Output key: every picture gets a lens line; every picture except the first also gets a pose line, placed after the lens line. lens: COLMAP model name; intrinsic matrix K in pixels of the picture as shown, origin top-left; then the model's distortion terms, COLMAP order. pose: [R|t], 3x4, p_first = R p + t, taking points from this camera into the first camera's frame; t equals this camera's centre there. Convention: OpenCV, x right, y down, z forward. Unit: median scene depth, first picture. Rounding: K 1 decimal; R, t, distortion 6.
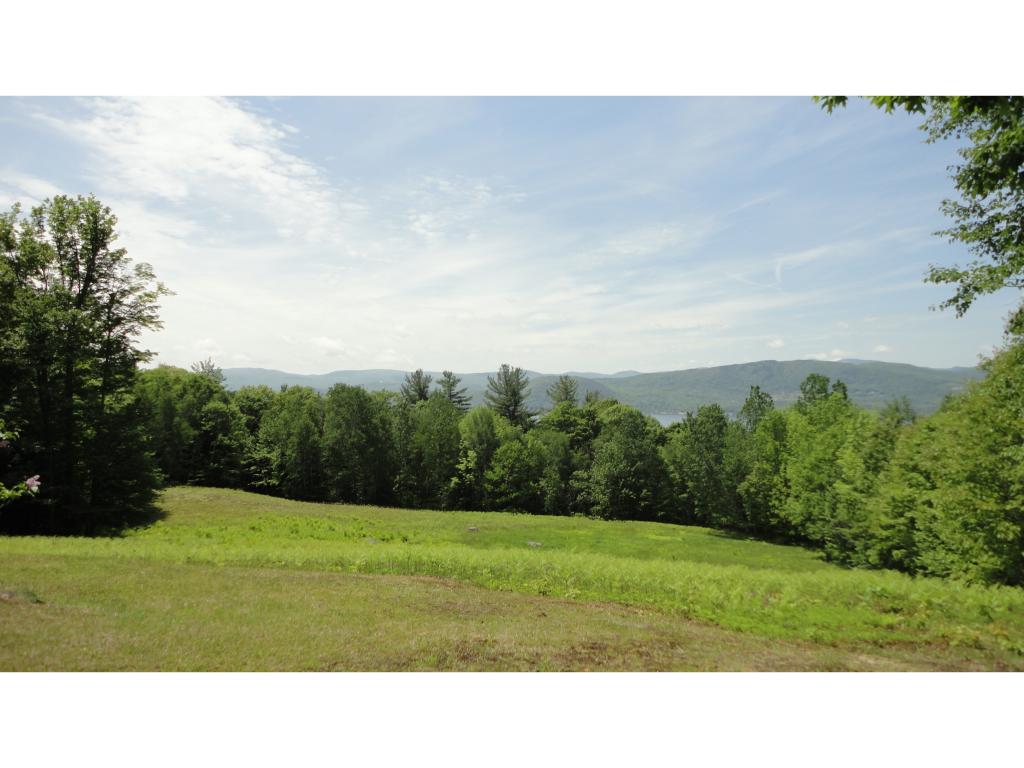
lens RADIAL K [[737.0, 0, 509.5], [0, 737.0, 382.1], [0, 0, 1]] dist [-0.006995, 0.002401]
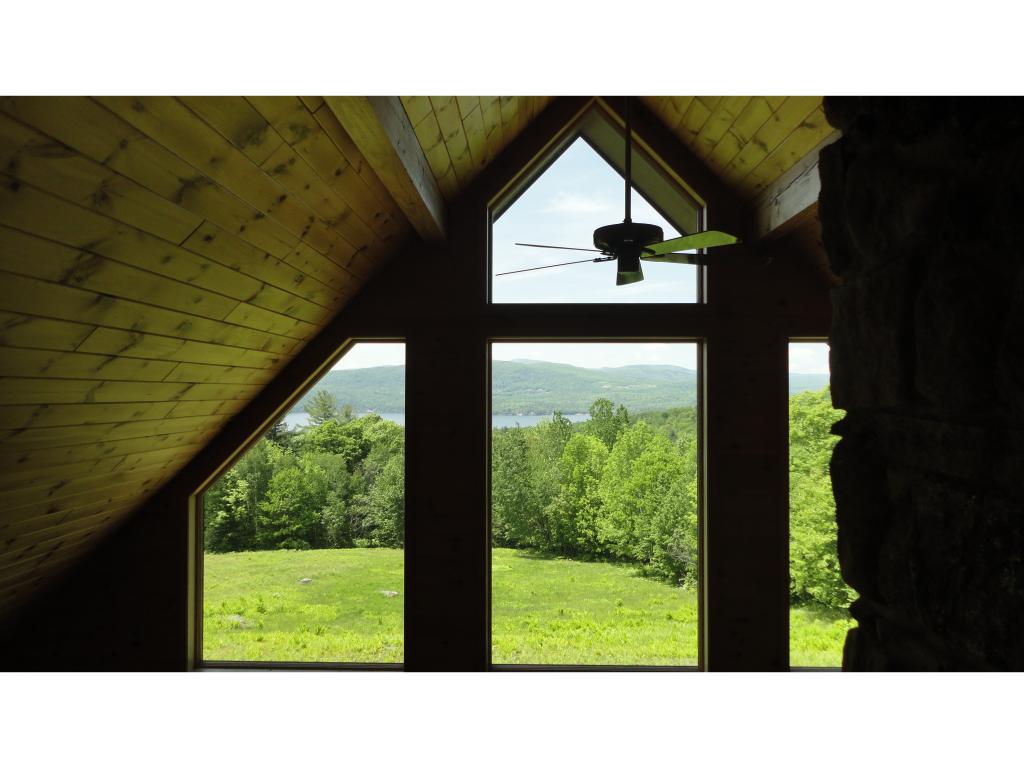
lens RADIAL K [[737.0, 0, 517.3], [0, 737.0, 389.3], [0, 0, 1]] dist [-0.006995, 0.002401]
pose [[0.910222, -0.001525, 0.414117, -0.117938], [-0.003869, 0.999918, 0.012186, -0.029789], [-0.414102, -0.012694, 0.910142, 0.050087]]
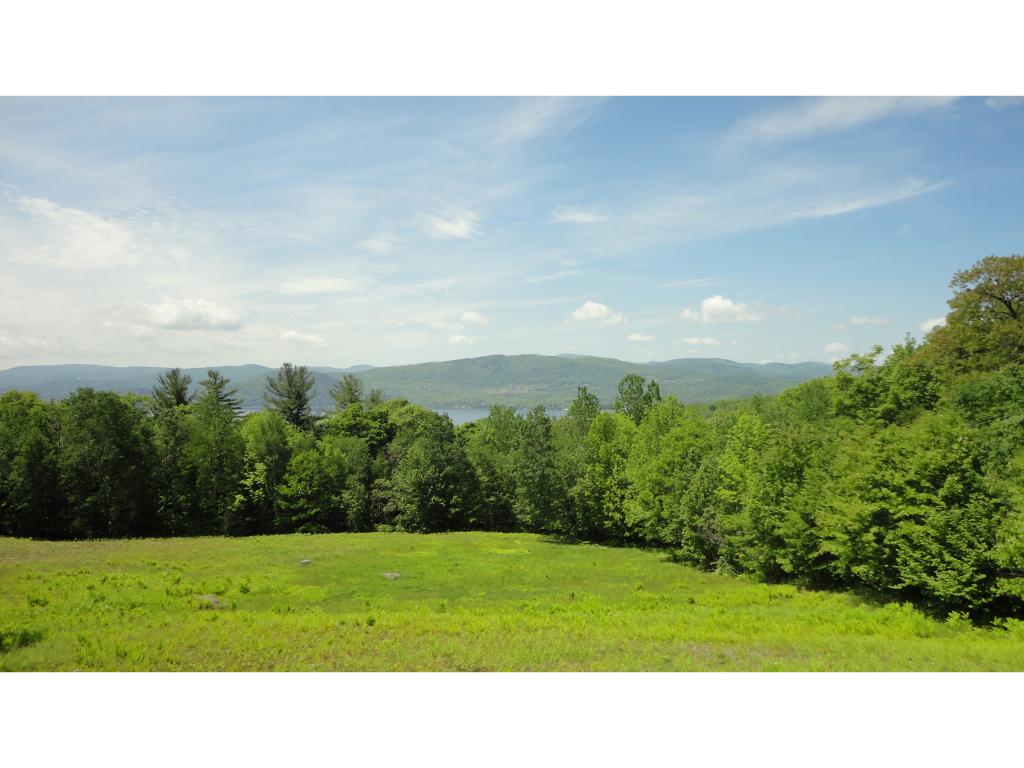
lens RADIAL K [[737.0, 0, 514.6], [0, 737.0, 388.1], [0, 0, 1]] dist [-0.006995, 0.002401]
pose [[0.935167, -0.012454, 0.353988, -0.077045], [0.006696, 0.999825, 0.017486, -0.008664], [-0.354143, -0.013981, 0.935087, 0.083155]]
